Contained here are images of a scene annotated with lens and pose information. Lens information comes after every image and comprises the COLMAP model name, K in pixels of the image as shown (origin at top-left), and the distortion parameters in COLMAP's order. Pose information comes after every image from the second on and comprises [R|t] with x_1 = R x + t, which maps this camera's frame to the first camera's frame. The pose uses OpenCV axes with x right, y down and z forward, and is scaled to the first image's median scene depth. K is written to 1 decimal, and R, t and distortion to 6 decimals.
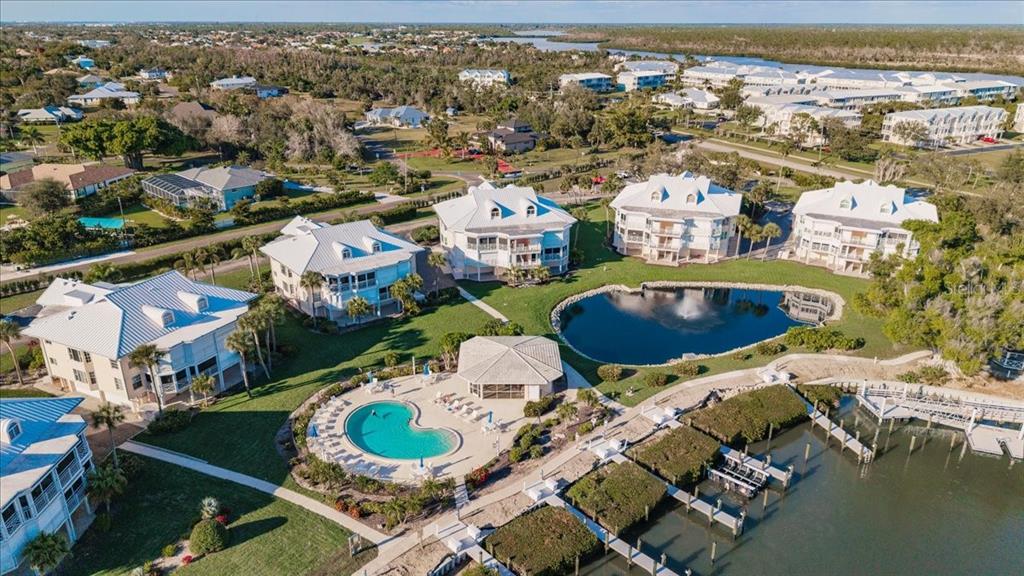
lens RADIAL K [[677.2, 0, 514.7], [0, 677.2, 294.9], [0, 0, 1]] dist [0.061955, -0.079256]
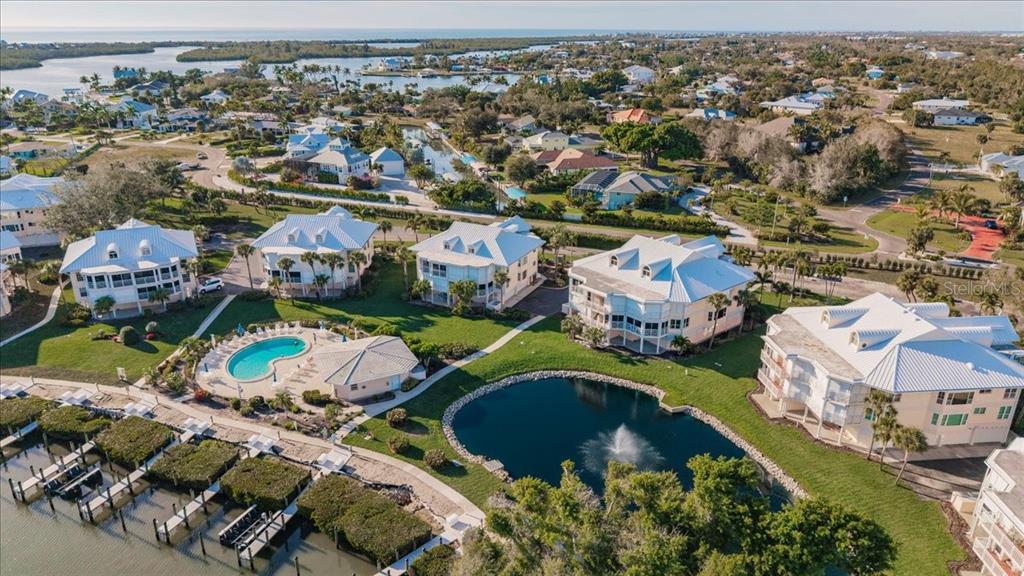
lens RADIAL K [[677.2, 0, 514.7], [0, 677.2, 294.9], [0, 0, 1]] dist [0.061955, -0.079256]
pose [[0.419661, 0.328285, -0.846235, 1.012290], [-0.339358, 0.921440, 0.189167, -0.298377], [0.841856, 0.207790, 0.498098, 0.641047]]
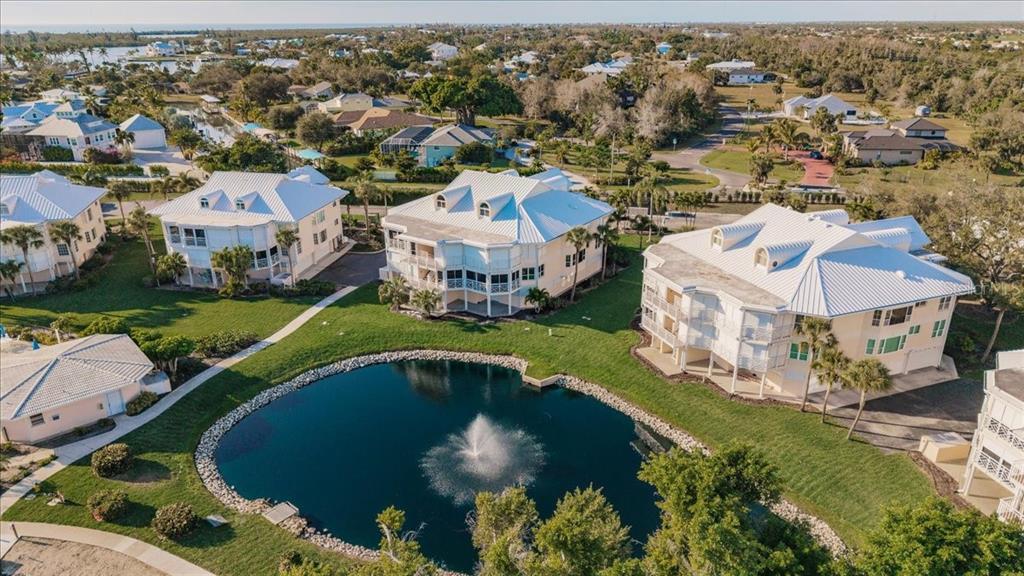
lens RADIAL K [[677.2, 0, 514.7], [0, 677.2, 294.9], [0, 0, 1]] dist [0.061955, -0.079256]
pose [[0.648439, 0.277535, -0.708873, 0.772555], [-0.278312, 0.953142, 0.118586, -0.193963], [0.708568, 0.120392, 0.695296, 0.846194]]
